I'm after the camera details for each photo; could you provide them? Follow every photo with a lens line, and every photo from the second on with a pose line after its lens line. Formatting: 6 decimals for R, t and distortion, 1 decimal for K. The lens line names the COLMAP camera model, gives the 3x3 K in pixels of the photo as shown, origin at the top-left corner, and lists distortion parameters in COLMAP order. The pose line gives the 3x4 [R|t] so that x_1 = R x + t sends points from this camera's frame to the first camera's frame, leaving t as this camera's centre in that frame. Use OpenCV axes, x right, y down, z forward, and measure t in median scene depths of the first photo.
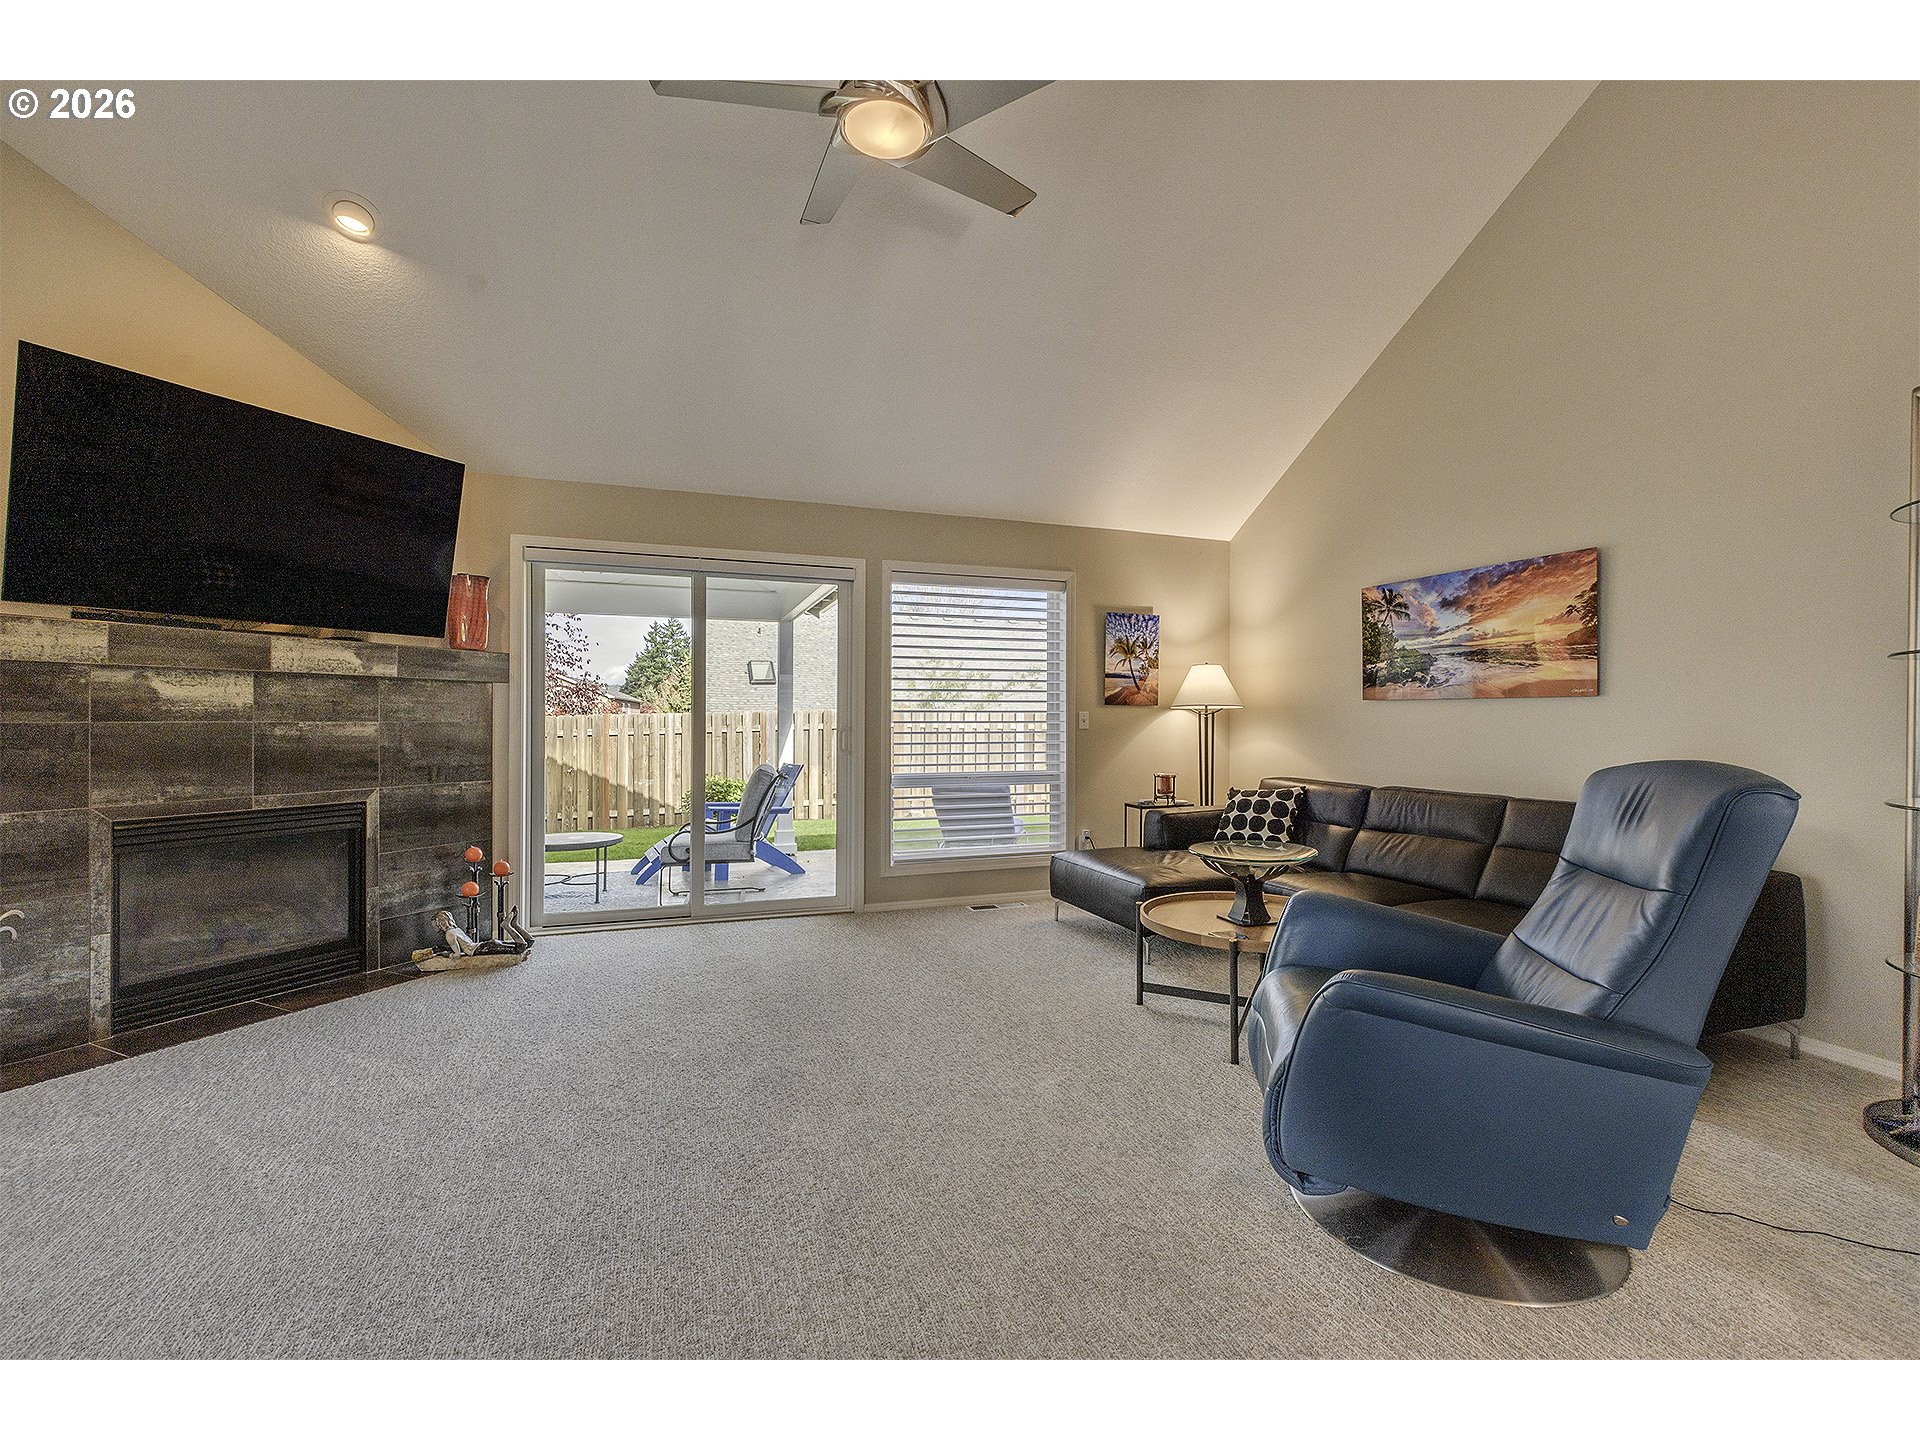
lens RADIAL K [[837.2, 0, 969.1], [0, 837.2, 723.0], [0, 0, 1]] dist [-0.001175, -0.000770]
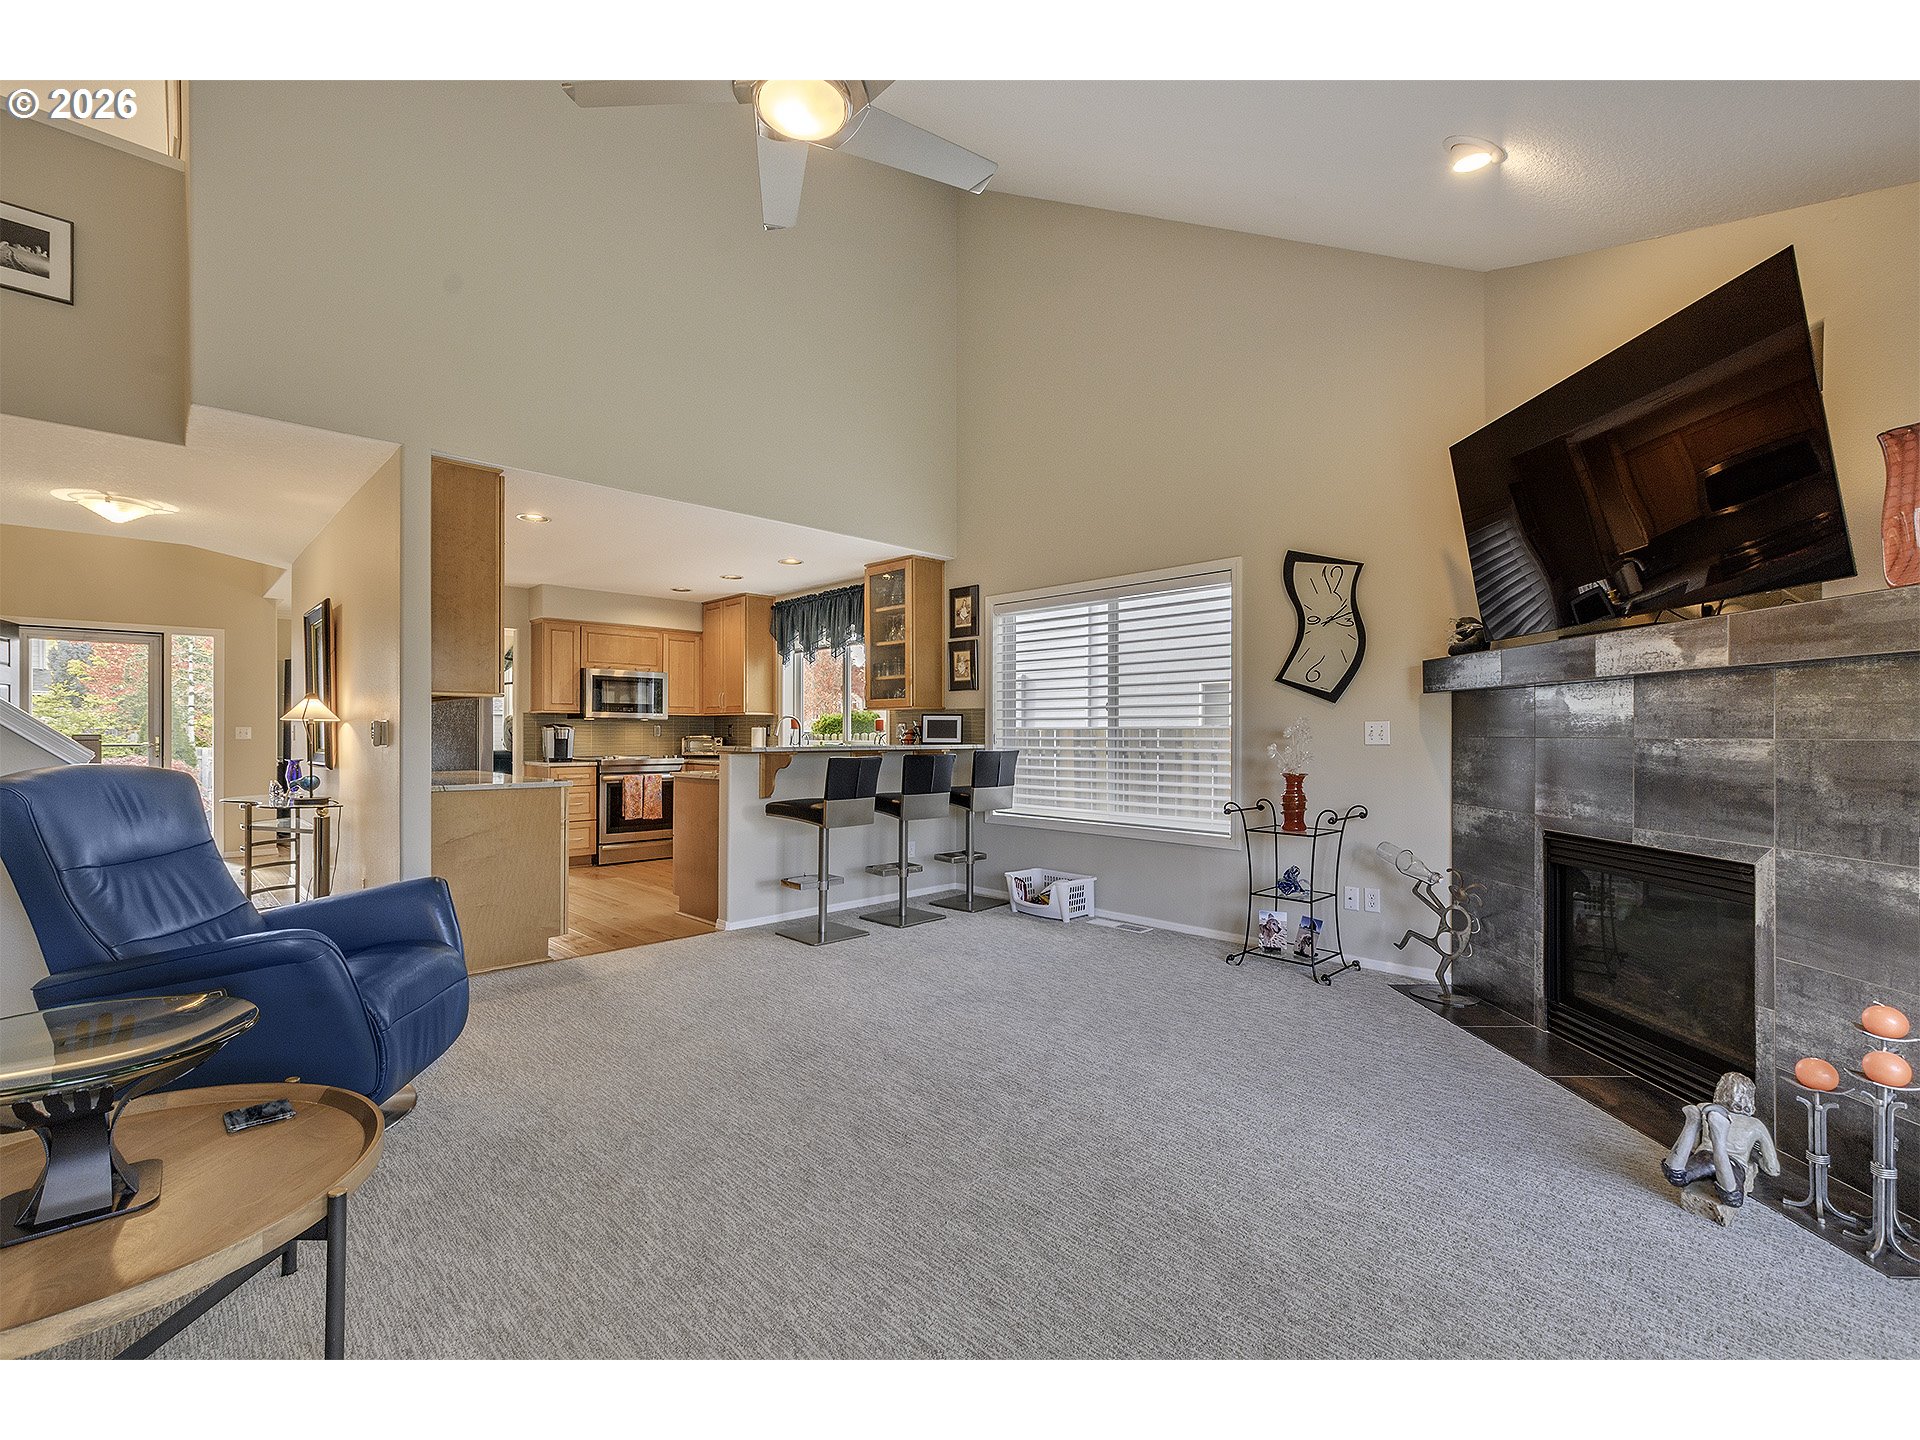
lens RADIAL K [[837.2, 0, 944.2], [0, 837.2, 707.0], [0, 0, 1]] dist [-0.001175, -0.000770]
pose [[-0.912461, -0.015551, -0.408868, 0.078262], [-0.004313, 0.999588, -0.028392, -0.004104], [0.409140, -0.024143, -0.912152, 1.100832]]
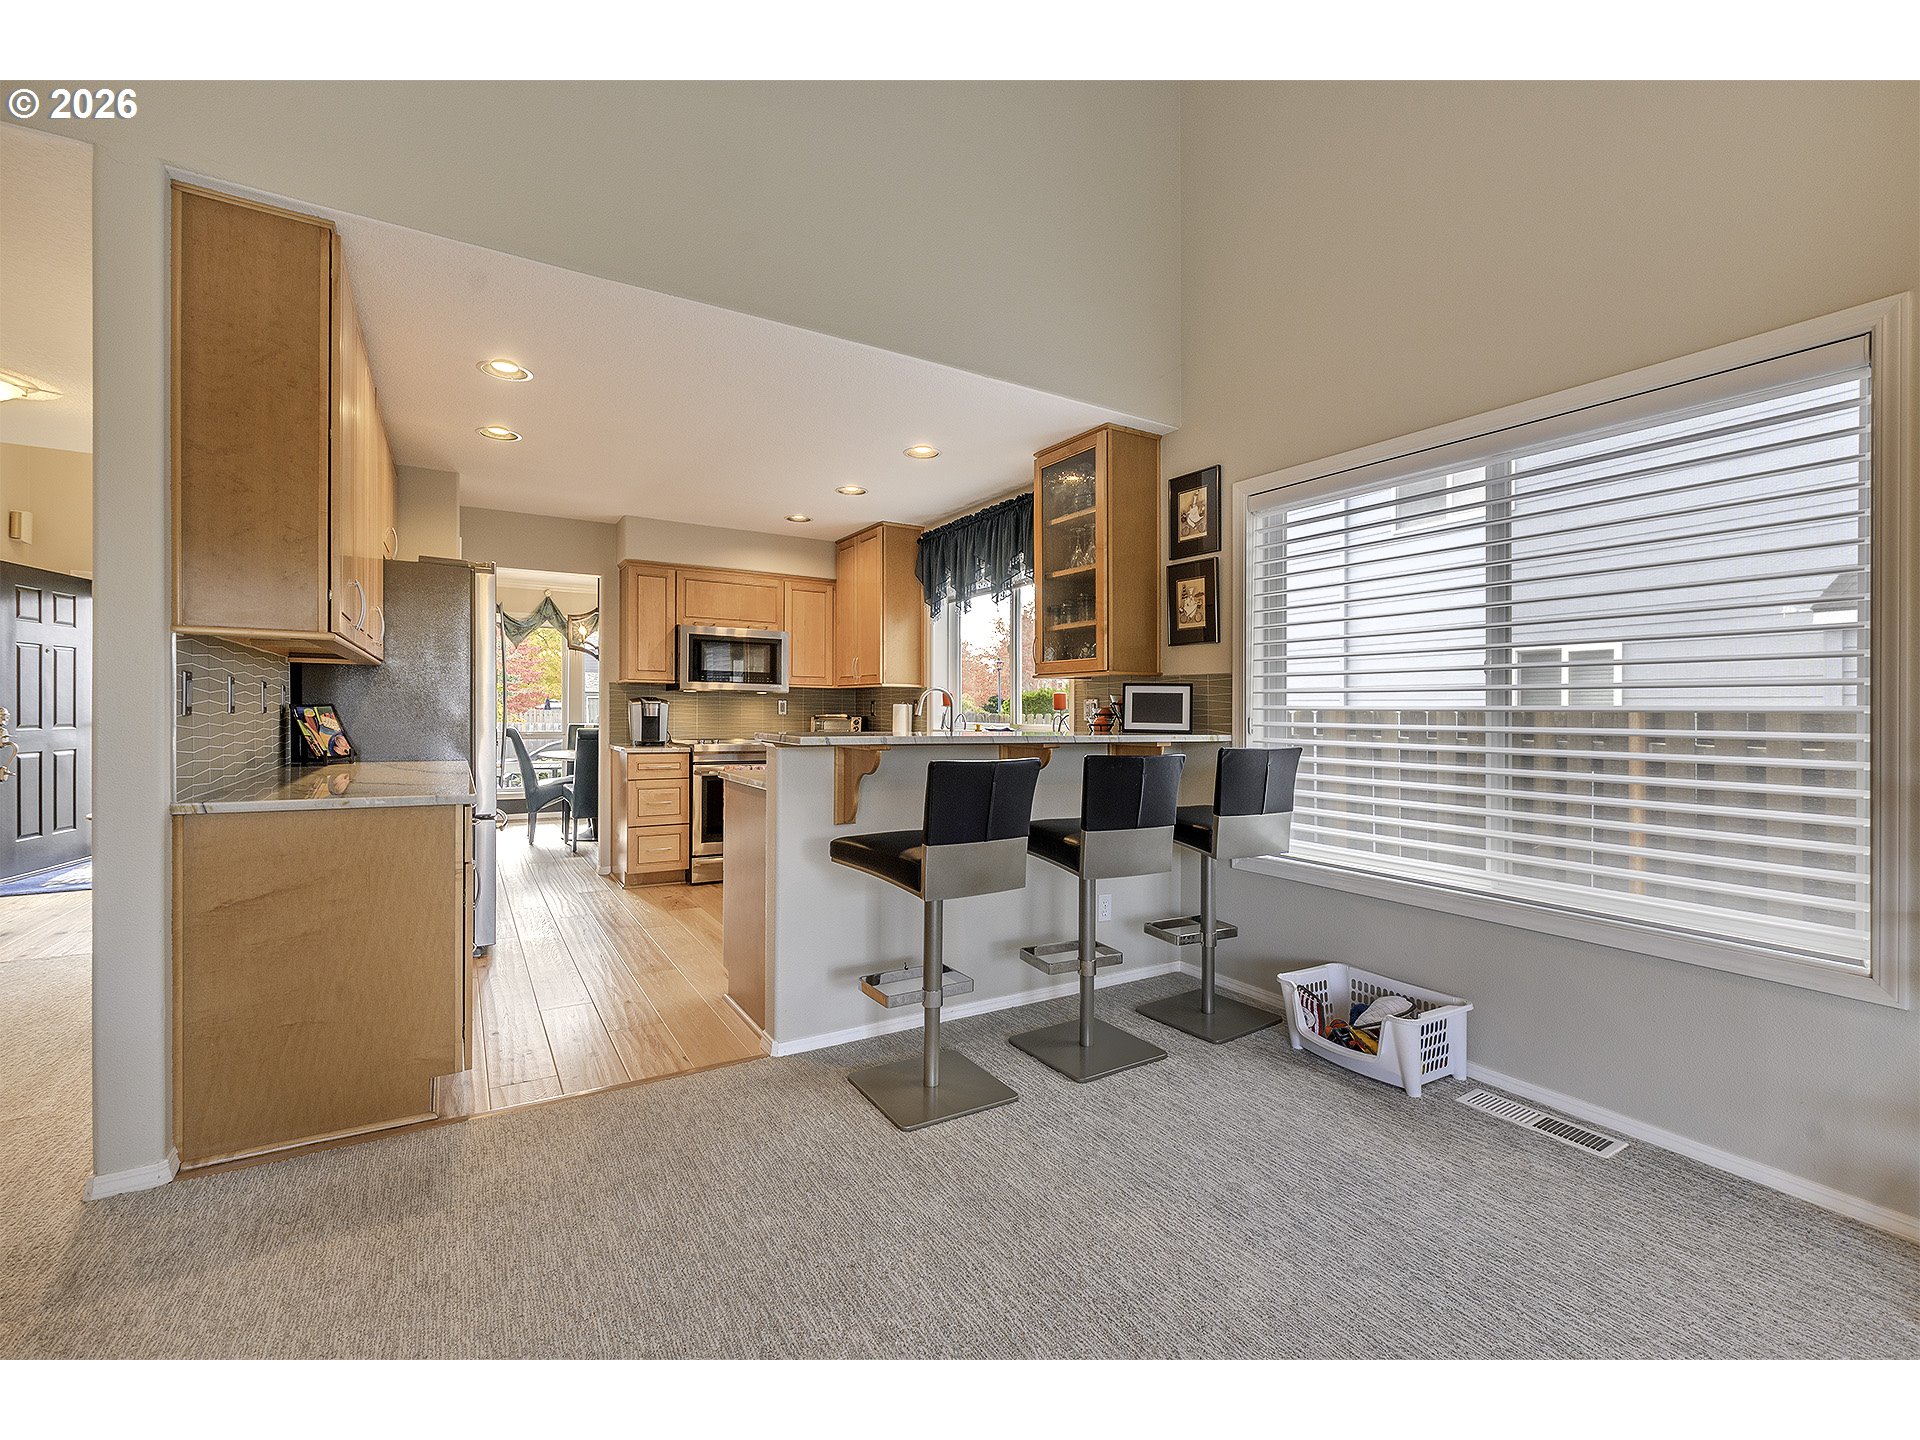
lens RADIAL K [[837.2, 0, 965.8], [0, 837.2, 692.5], [0, 0, 1]] dist [-0.001175, -0.000770]
pose [[-0.979214, -0.016153, -0.202184, -0.118177], [-0.012664, 0.999748, -0.018540, -0.003769], [0.202432, -0.015594, -0.979172, 0.641305]]
